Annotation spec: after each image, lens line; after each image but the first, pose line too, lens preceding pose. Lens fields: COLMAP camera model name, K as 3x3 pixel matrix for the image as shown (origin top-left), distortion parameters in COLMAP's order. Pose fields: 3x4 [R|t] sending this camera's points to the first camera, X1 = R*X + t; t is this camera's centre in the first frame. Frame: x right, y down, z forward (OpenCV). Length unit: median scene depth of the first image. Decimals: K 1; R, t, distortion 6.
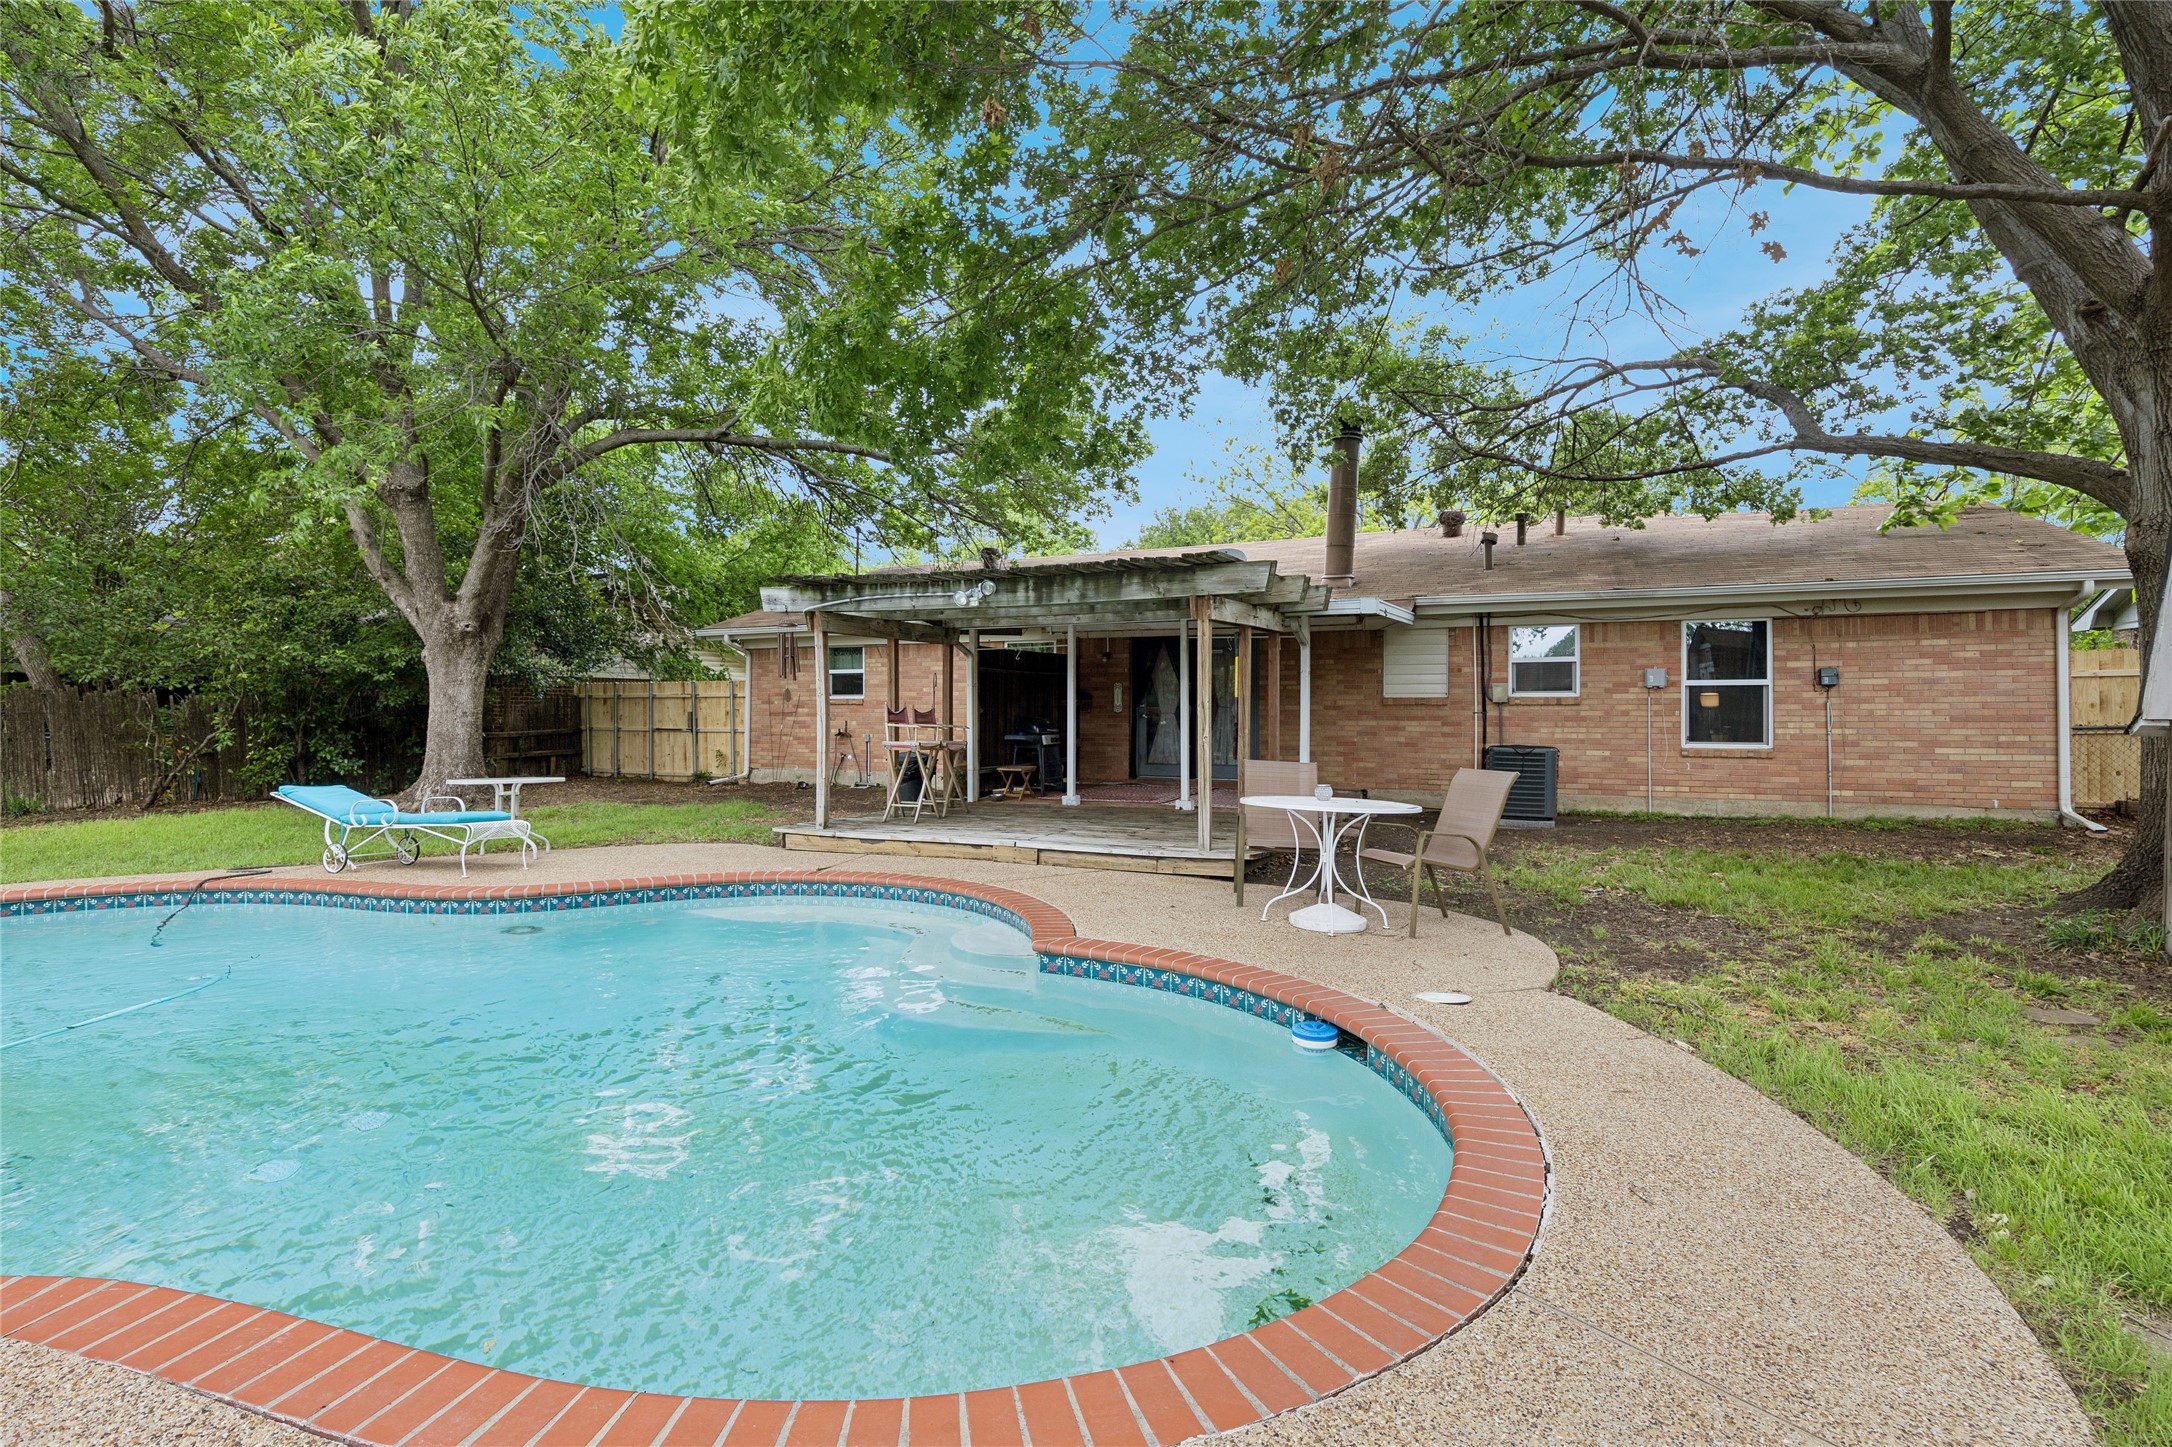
lens RADIAL K [[1035.9, 0, 1086.0], [0, 1035.9, 723.5], [0, 0, 1]] dist [0.003130, 0.000128]
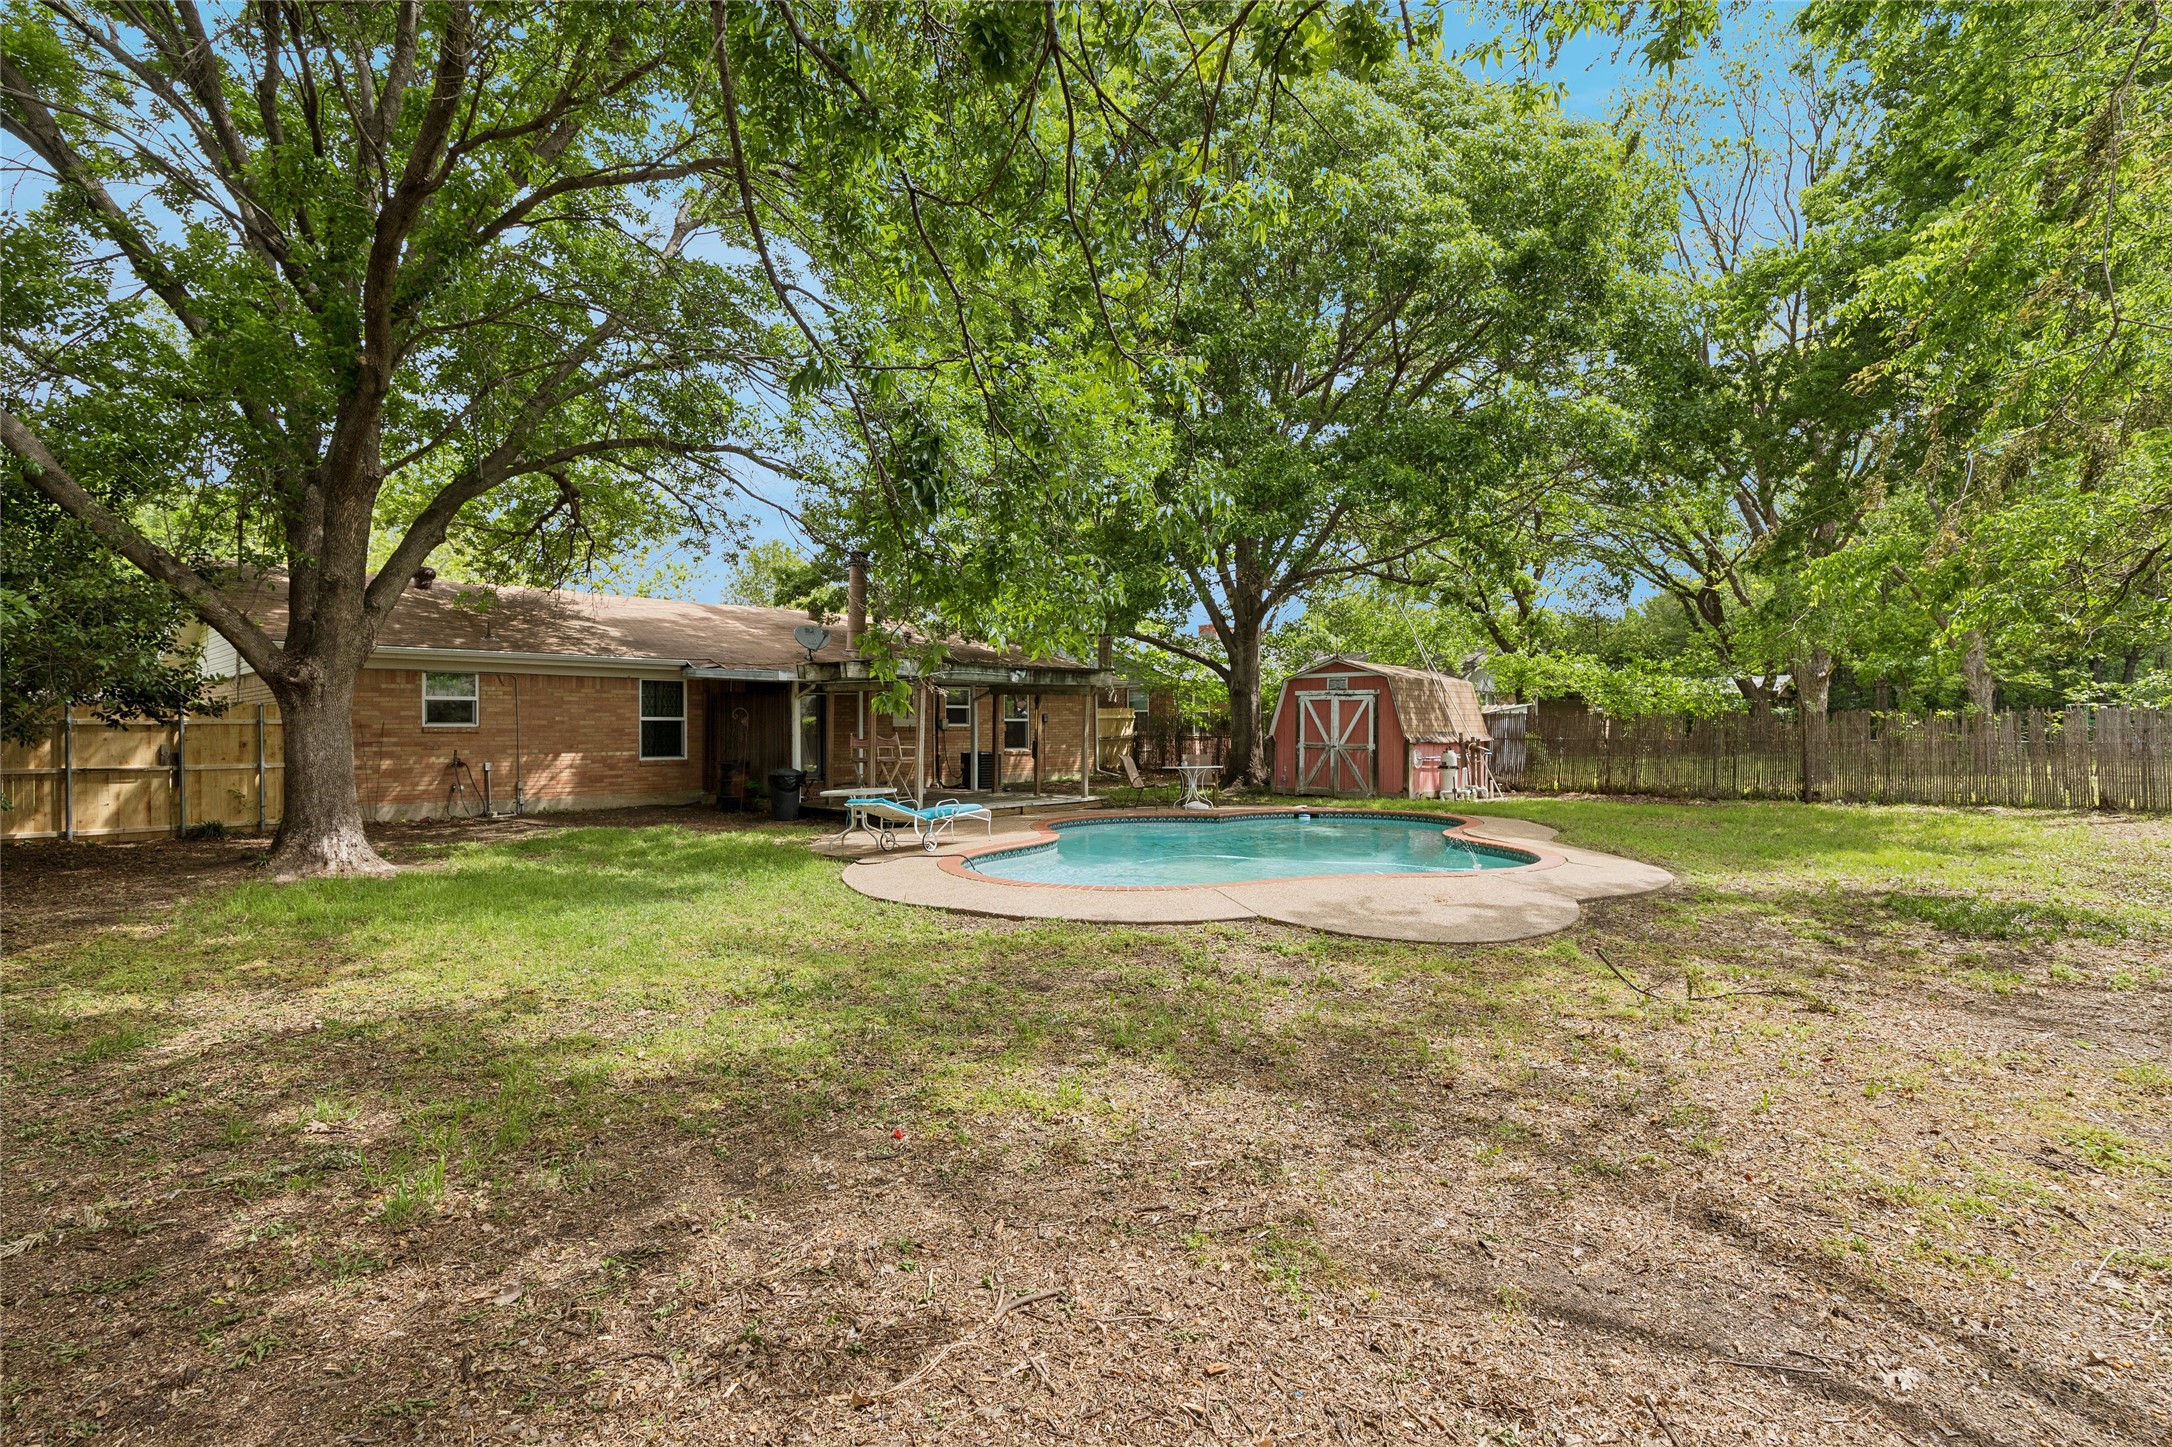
lens RADIAL K [[1035.9, 0, 1086.0], [0, 1035.9, 723.5], [0, 0, 1]] dist [0.003130, 0.000128]
pose [[0.296494, 0.001394, 0.955034, -1.363703], [0.016029, 0.999851, -0.006436, -0.015896], [-0.954900, 0.017216, 0.296427, 0.218504]]
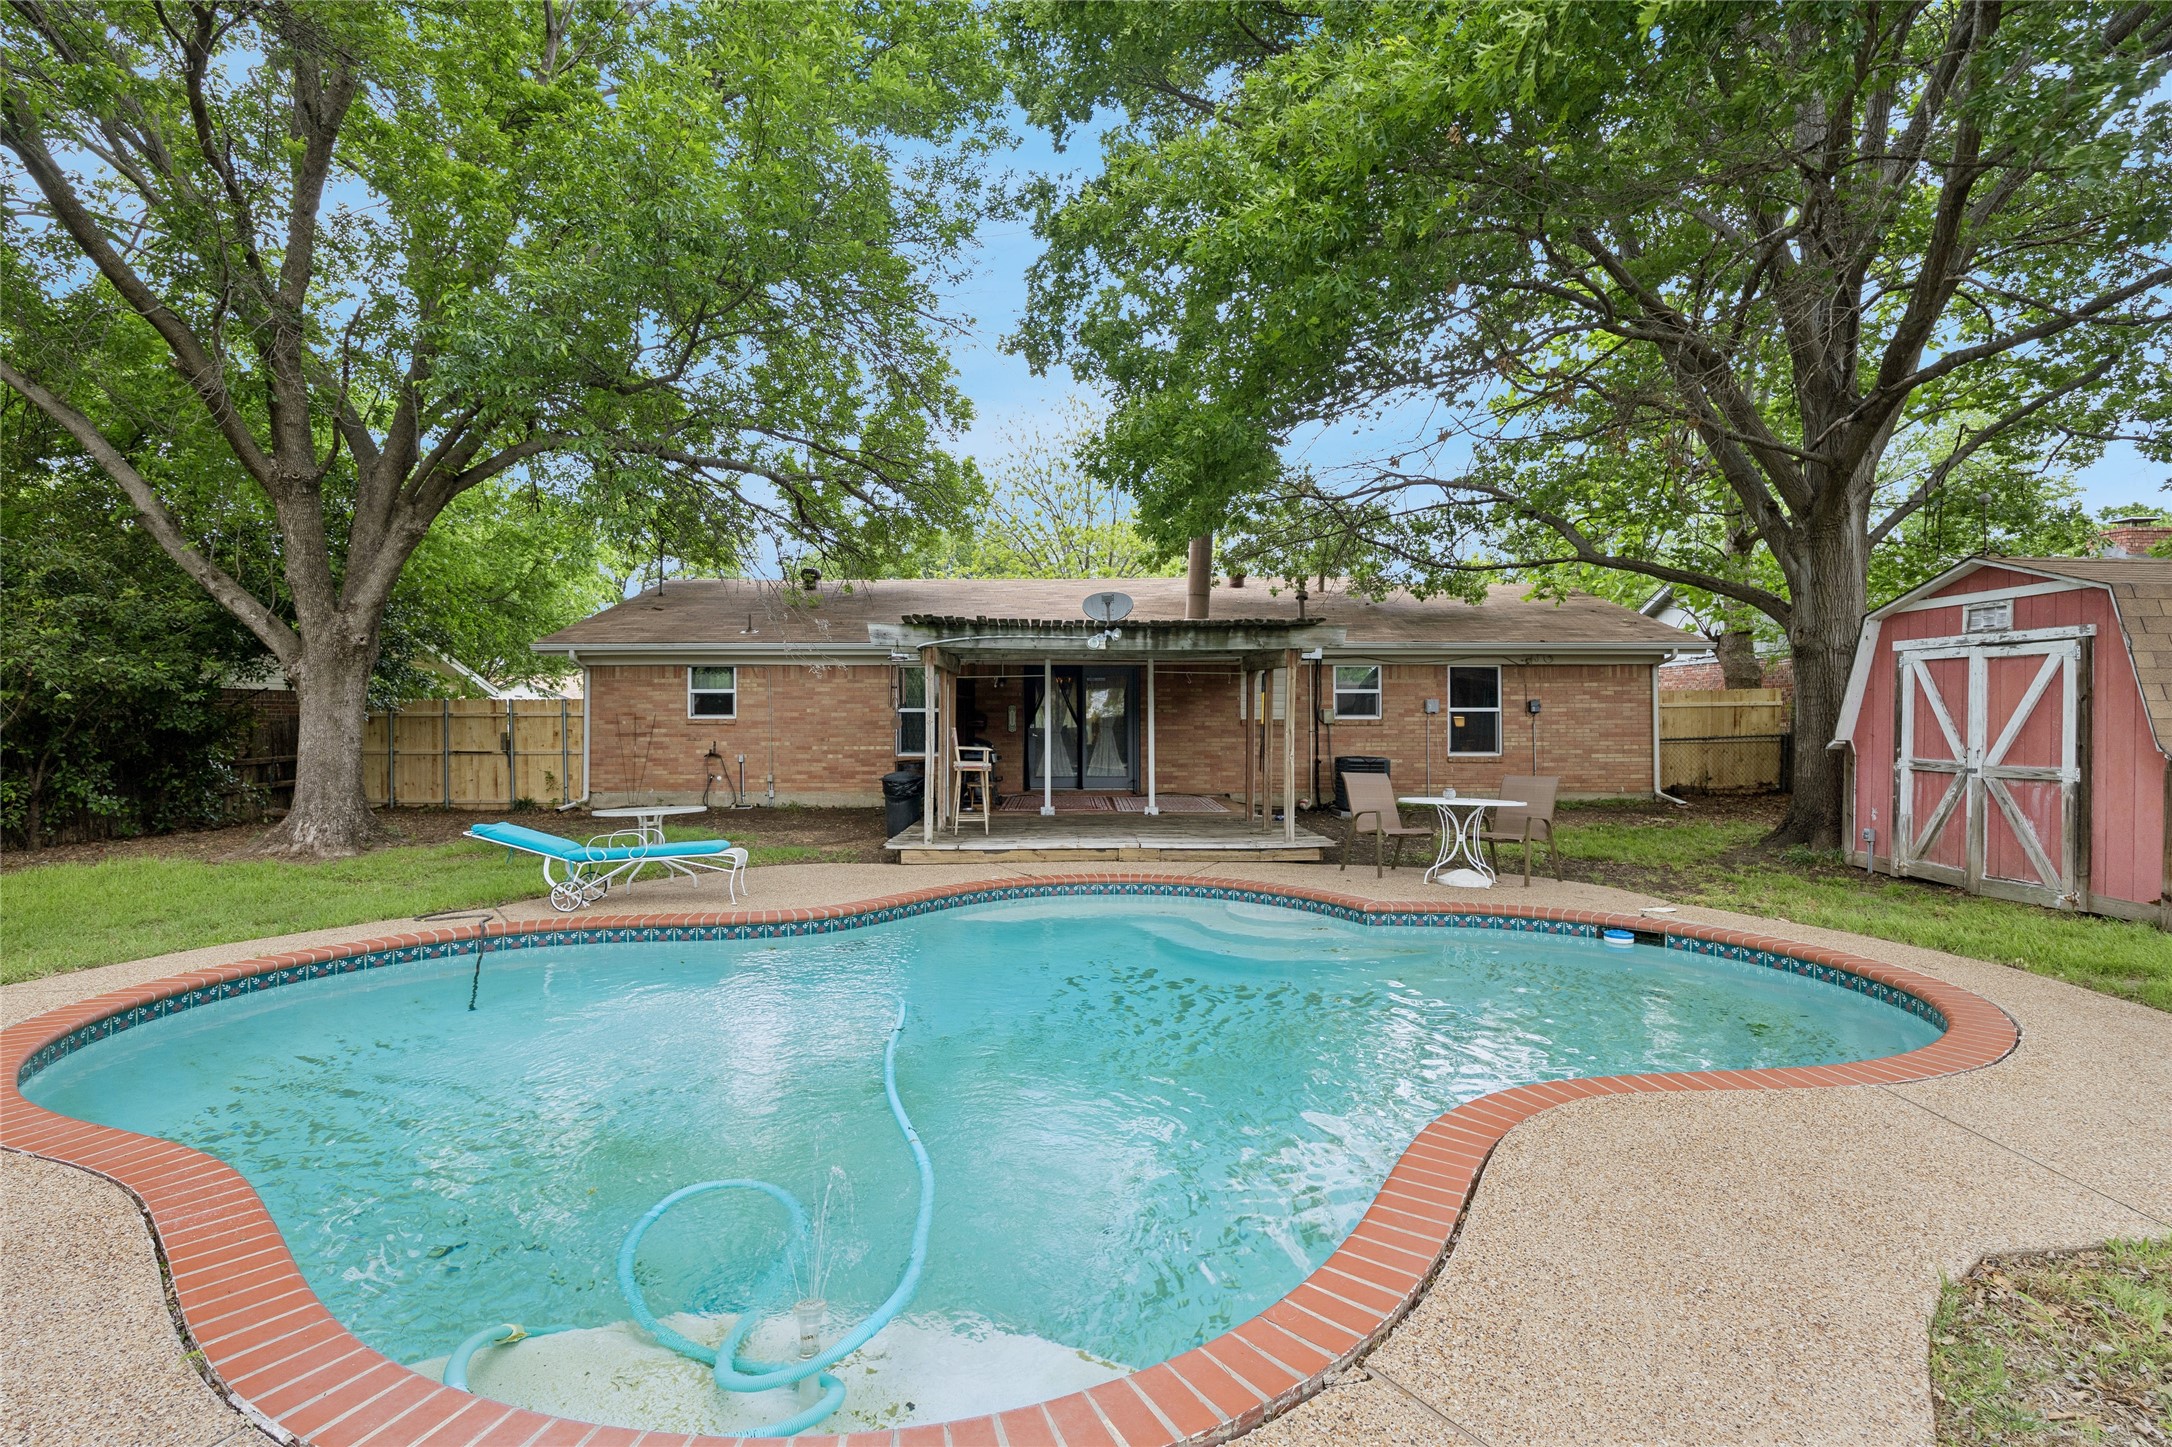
lens RADIAL K [[1035.9, 0, 1086.0], [0, 1035.9, 723.5], [0, 0, 1]] dist [0.003130, 0.000128]
pose [[0.908402, -0.002918, 0.418088, -0.448403], [0.006960, 0.999943, -0.008142, -0.012405], [-0.418040, 0.010306, 0.908370, -0.060812]]
